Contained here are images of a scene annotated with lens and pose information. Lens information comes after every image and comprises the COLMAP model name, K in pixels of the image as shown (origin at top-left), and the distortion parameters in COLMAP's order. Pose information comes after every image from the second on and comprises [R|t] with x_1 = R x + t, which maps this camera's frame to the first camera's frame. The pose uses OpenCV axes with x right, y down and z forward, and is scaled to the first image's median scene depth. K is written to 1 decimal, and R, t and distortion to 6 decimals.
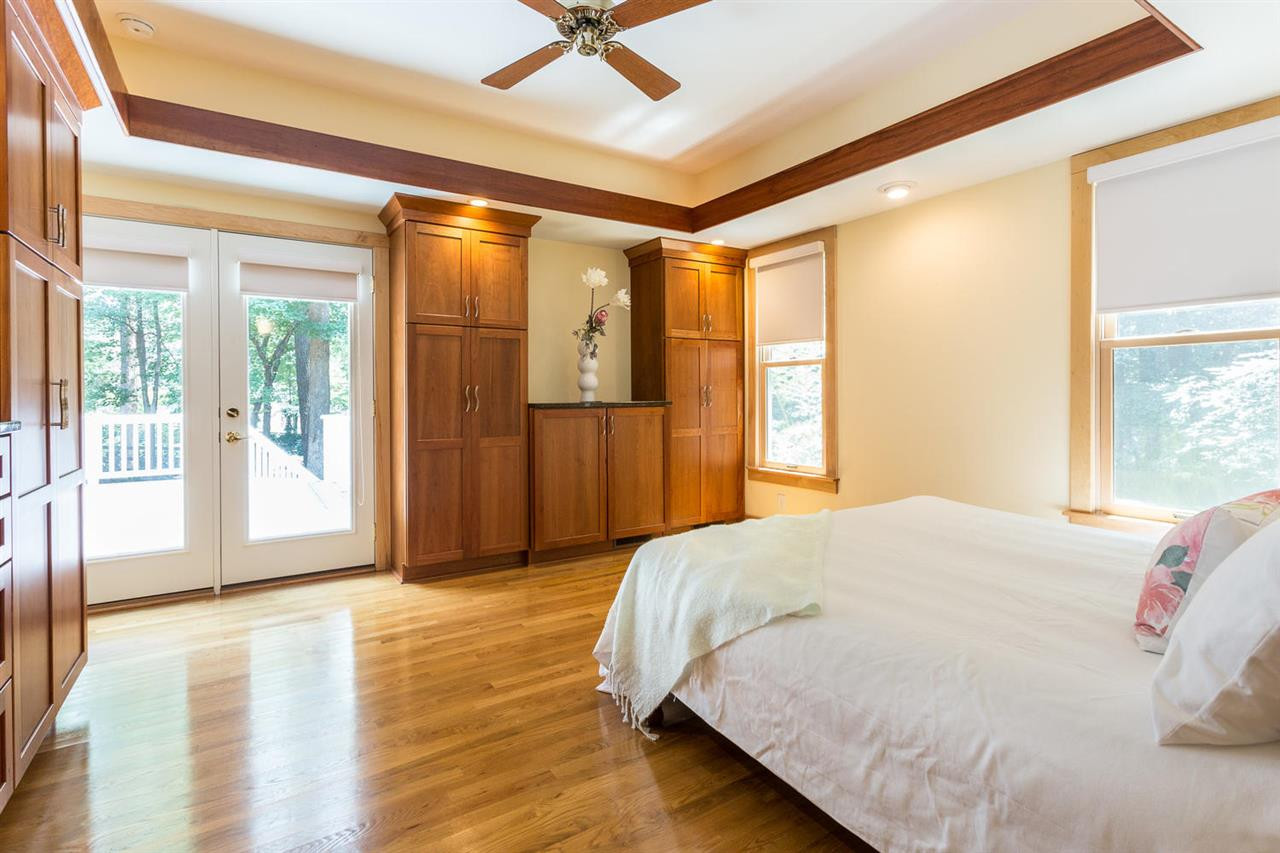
lens RADIAL K [[612.0, 0, 639.8], [0, 612.0, 411.4], [0, 0, 1]] dist [-0.000963, -0.000282]
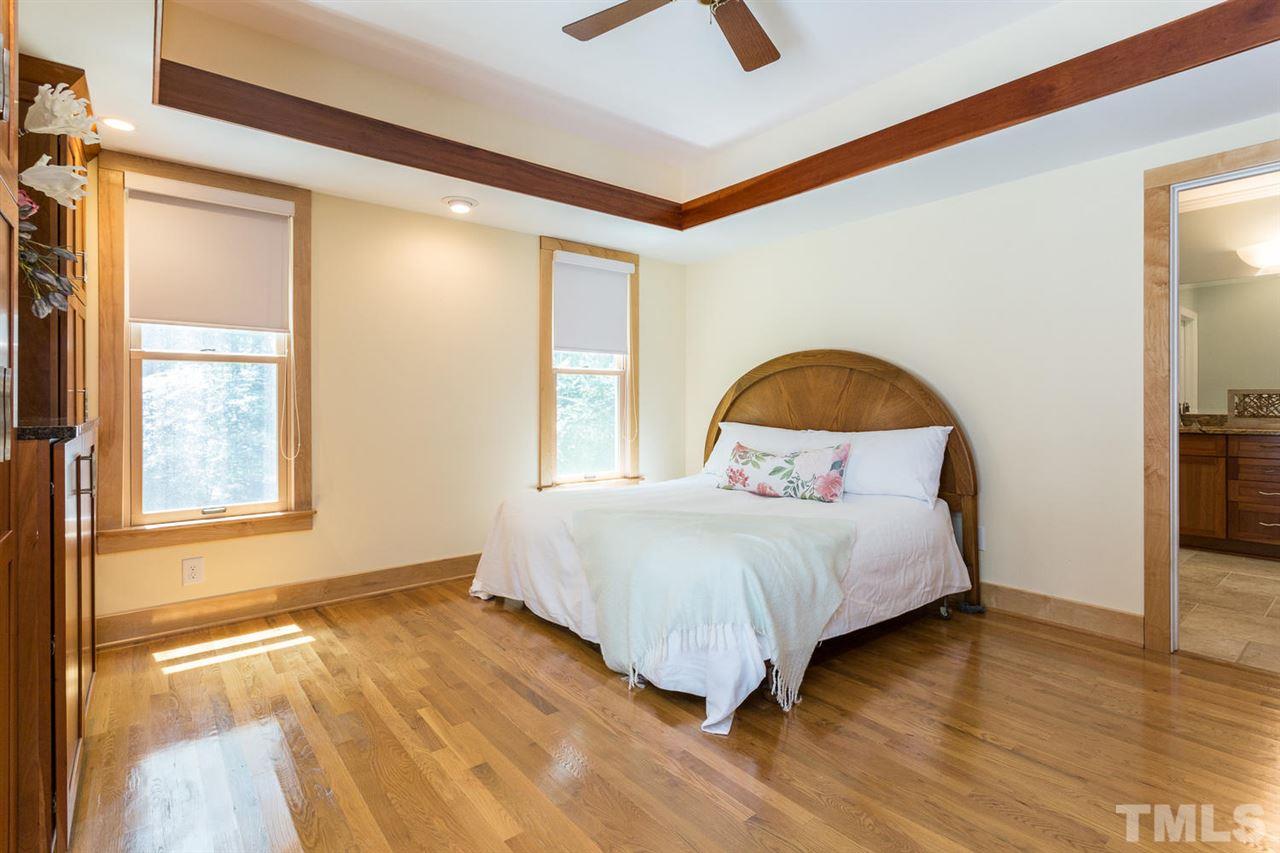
lens RADIAL K [[612.0, 0, 639.8], [0, 612.0, 411.4], [0, 0, 1]] dist [-0.000963, -0.000282]
pose [[-0.107803, -0.004796, 0.994161, -0.741902], [0.029863, 0.999521, 0.008060, -0.017319], [-0.993724, 0.030558, -0.107609, 0.960795]]
